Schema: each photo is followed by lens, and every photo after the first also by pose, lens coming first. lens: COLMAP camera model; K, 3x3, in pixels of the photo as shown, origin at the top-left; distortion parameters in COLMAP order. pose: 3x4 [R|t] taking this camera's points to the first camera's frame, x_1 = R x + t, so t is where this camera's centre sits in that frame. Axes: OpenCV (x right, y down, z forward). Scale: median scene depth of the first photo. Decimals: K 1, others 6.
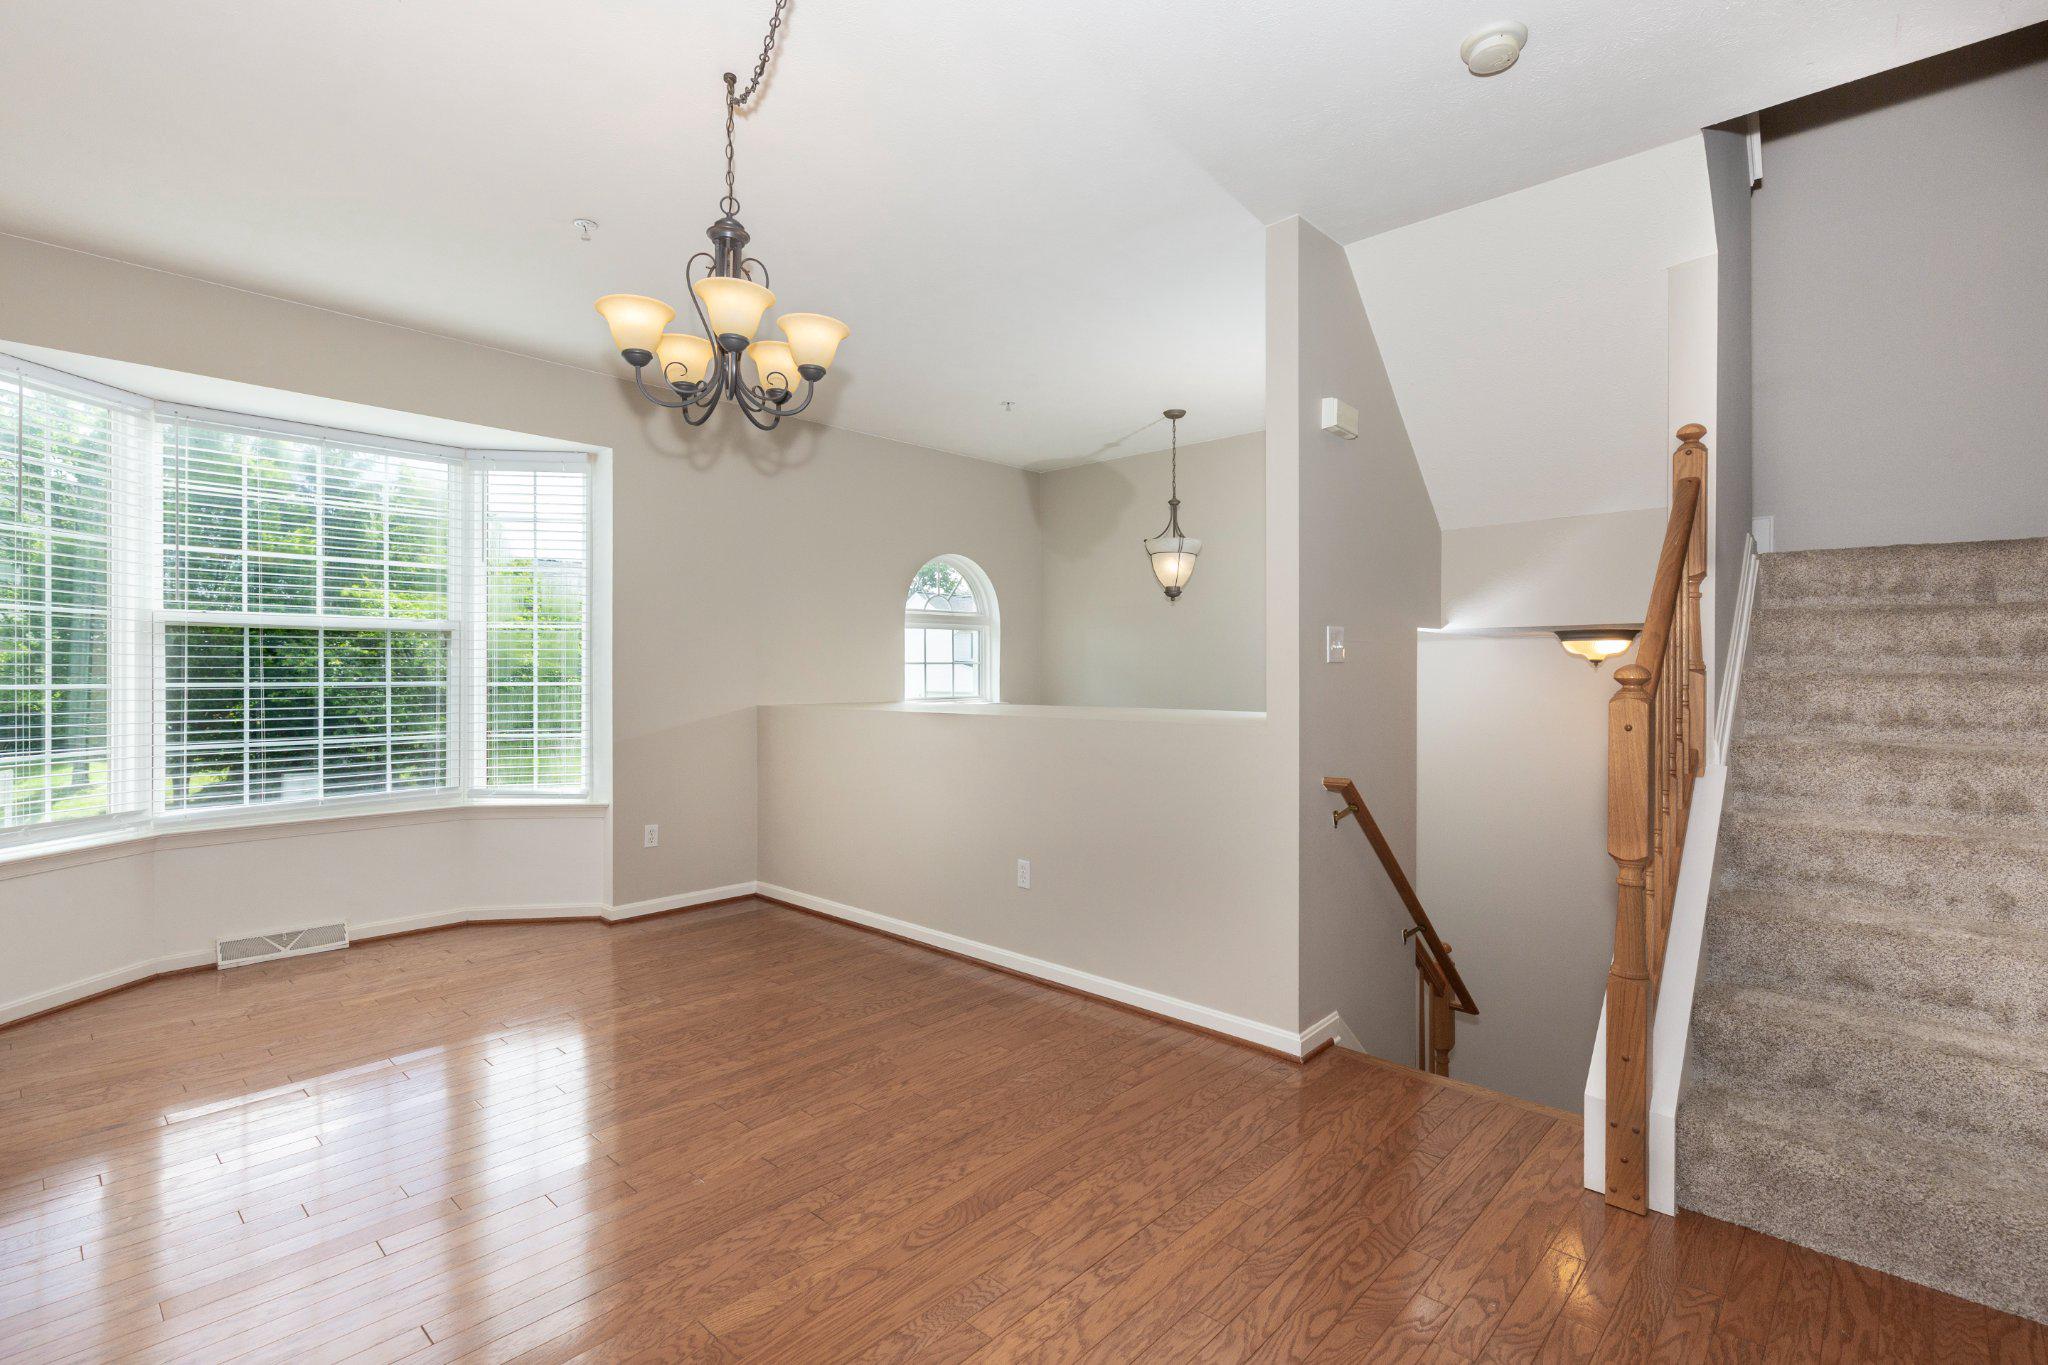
lens RADIAL K [[966.4, 0, 1022.7], [0, 966.4, 683.2], [0, 0, 1]] dist [0.010756, -0.002120]
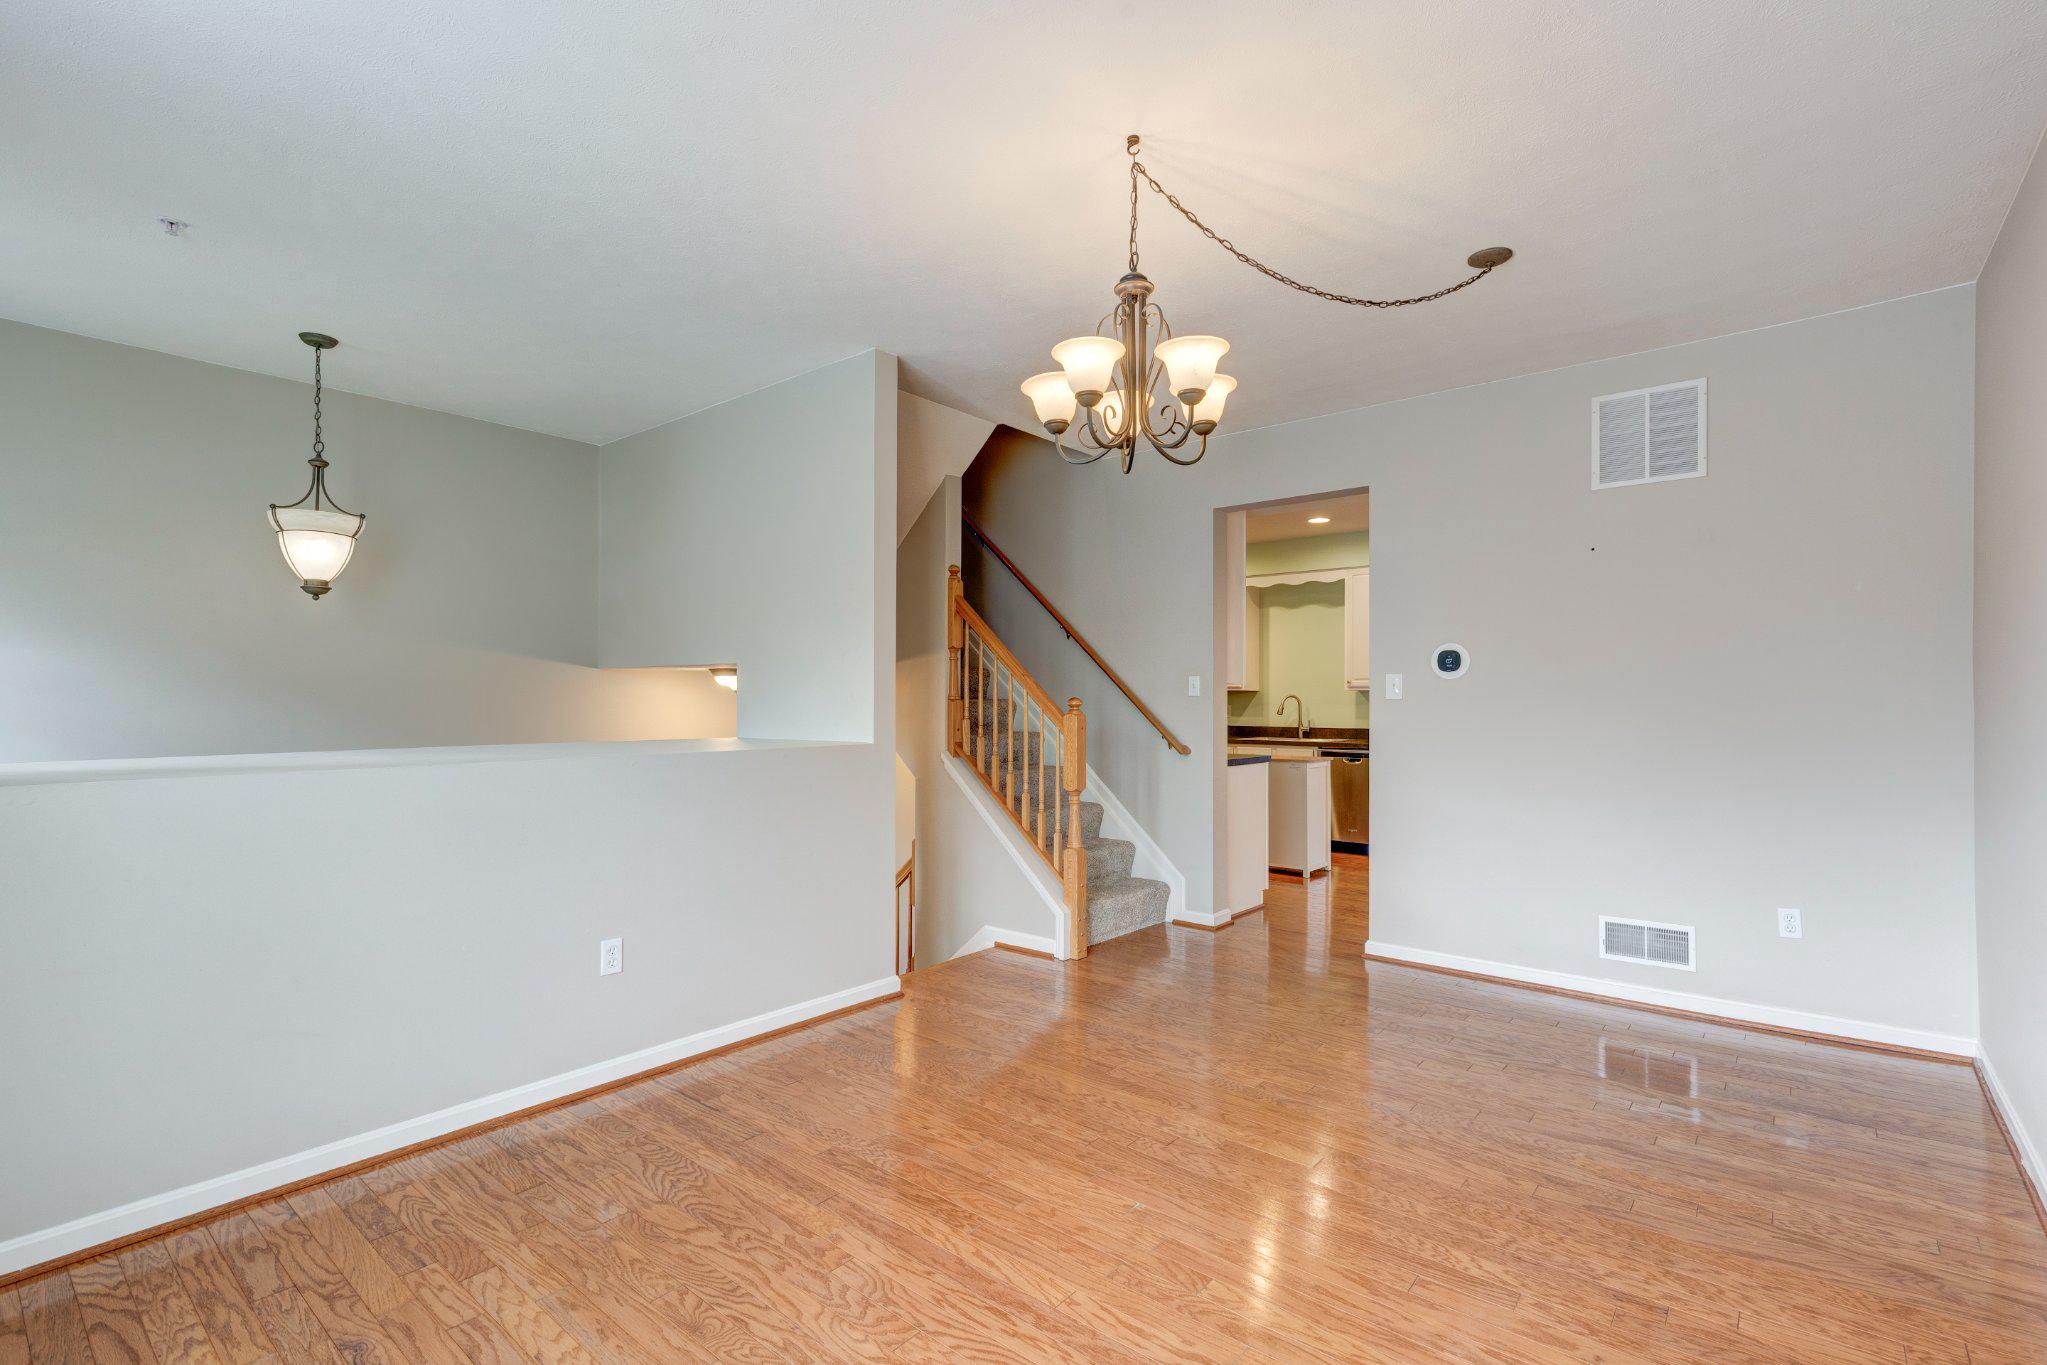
lens RADIAL K [[966.0, 0, 1010.9], [0, 966.0, 685.2], [0, 0, 1]] dist [0.010756, -0.002120]
pose [[-0.070417, 0.012331, 0.997441, -0.758101], [0.006319, 0.999909, -0.011916, -0.011731], [-0.997498, 0.005464, -0.070488, 0.677873]]
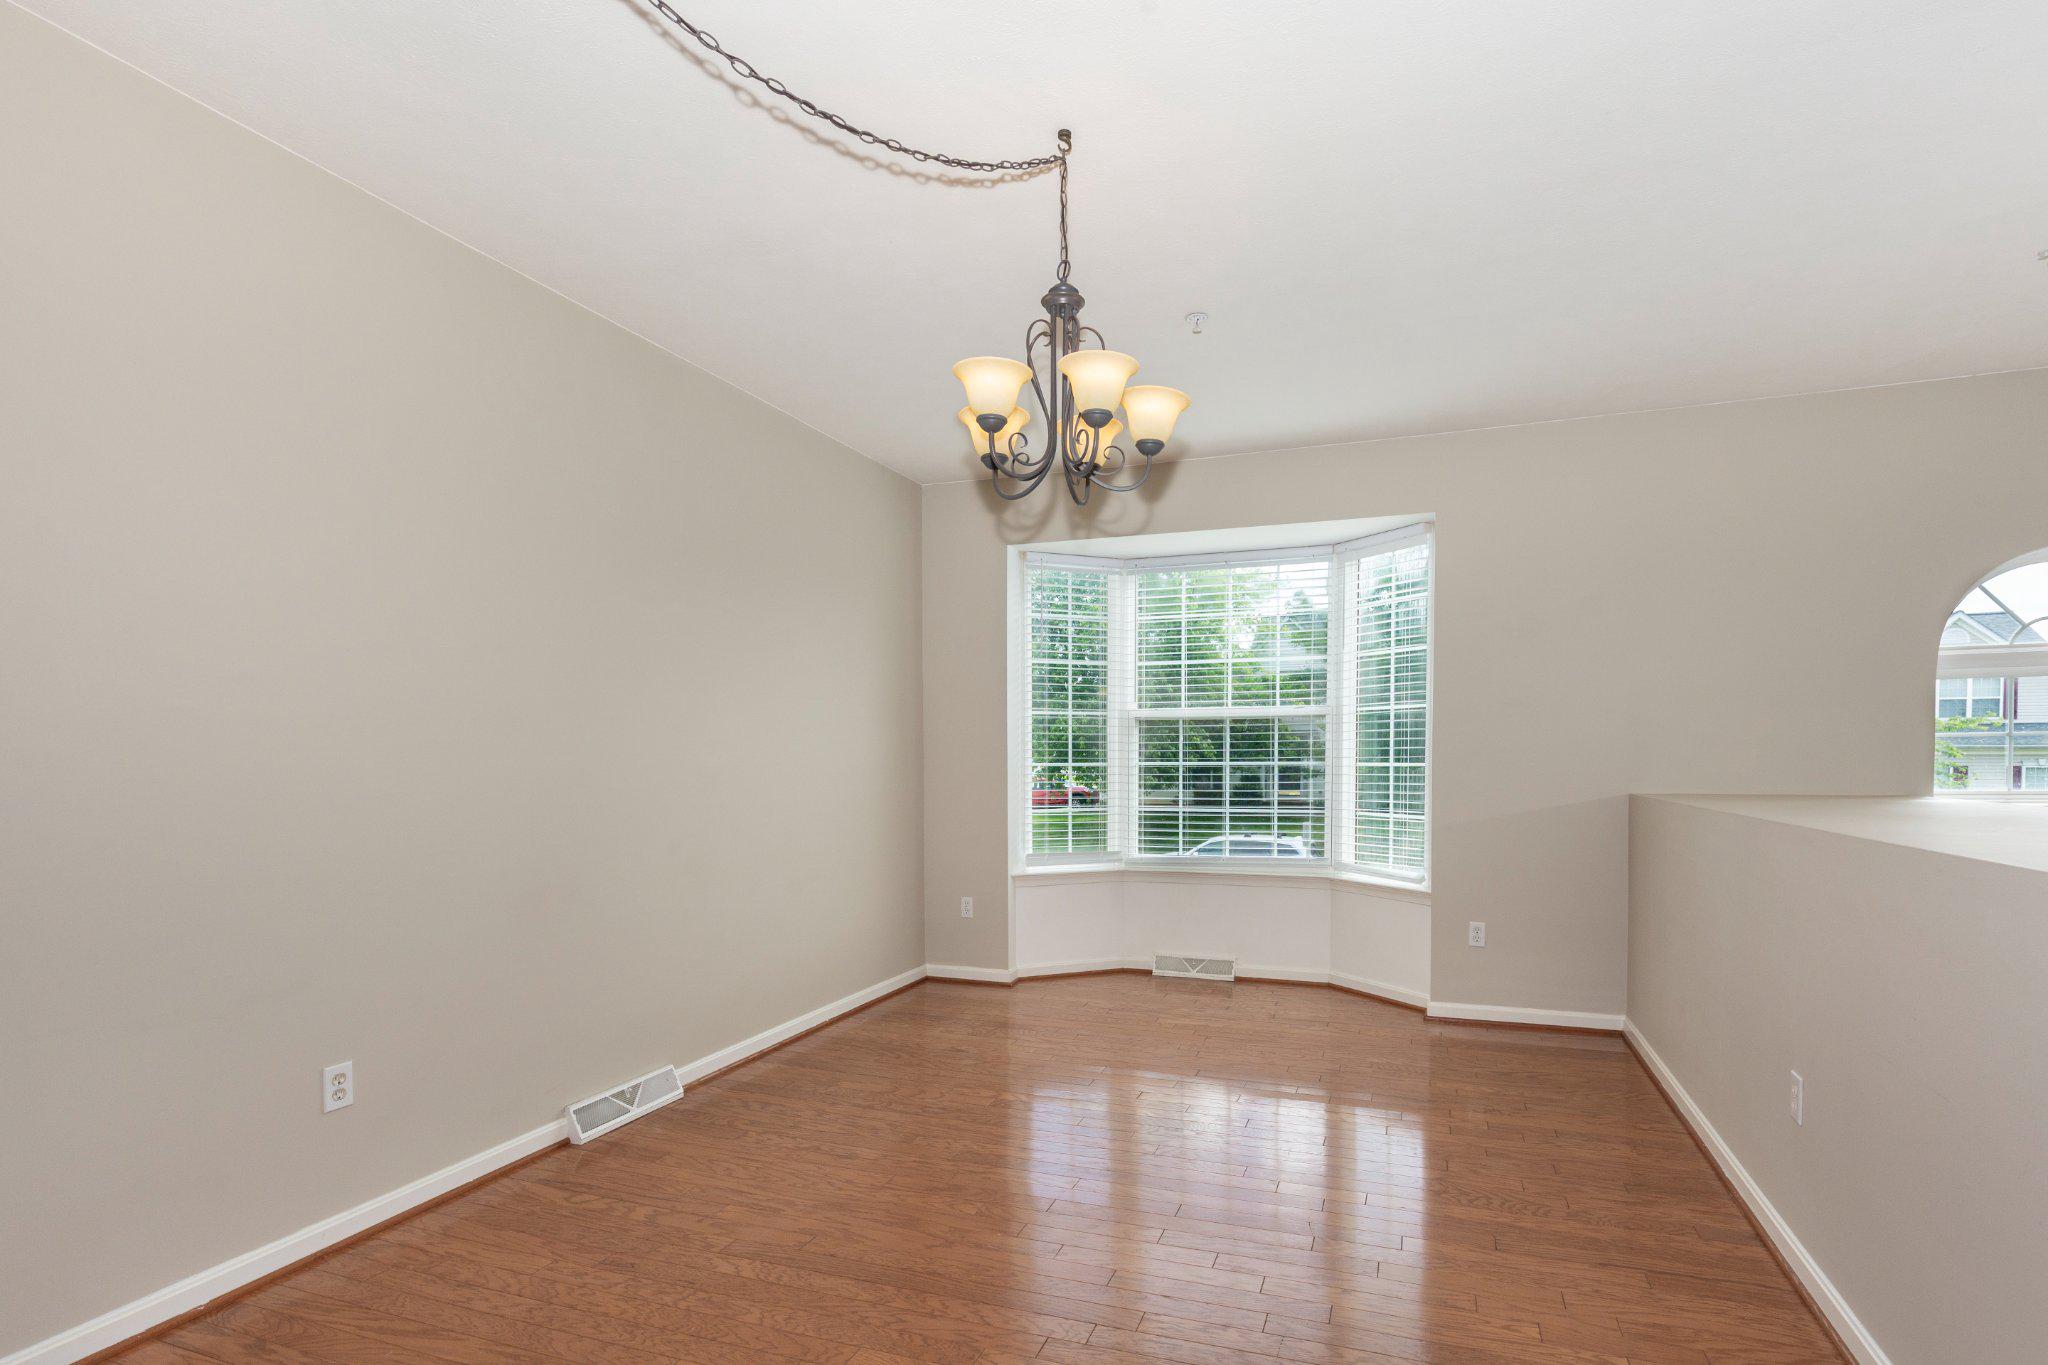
lens RADIAL K [[966.4, 0, 1076.2], [0, 966.4, 785.2], [0, 0, 1]] dist [0.010756, -0.002120]
pose [[0.406900, 0.026928, -0.913076, 0.330558], [-0.004742, 0.999614, 0.027366, -0.004476], [0.913460, -0.006806, 0.406871, 0.343056]]
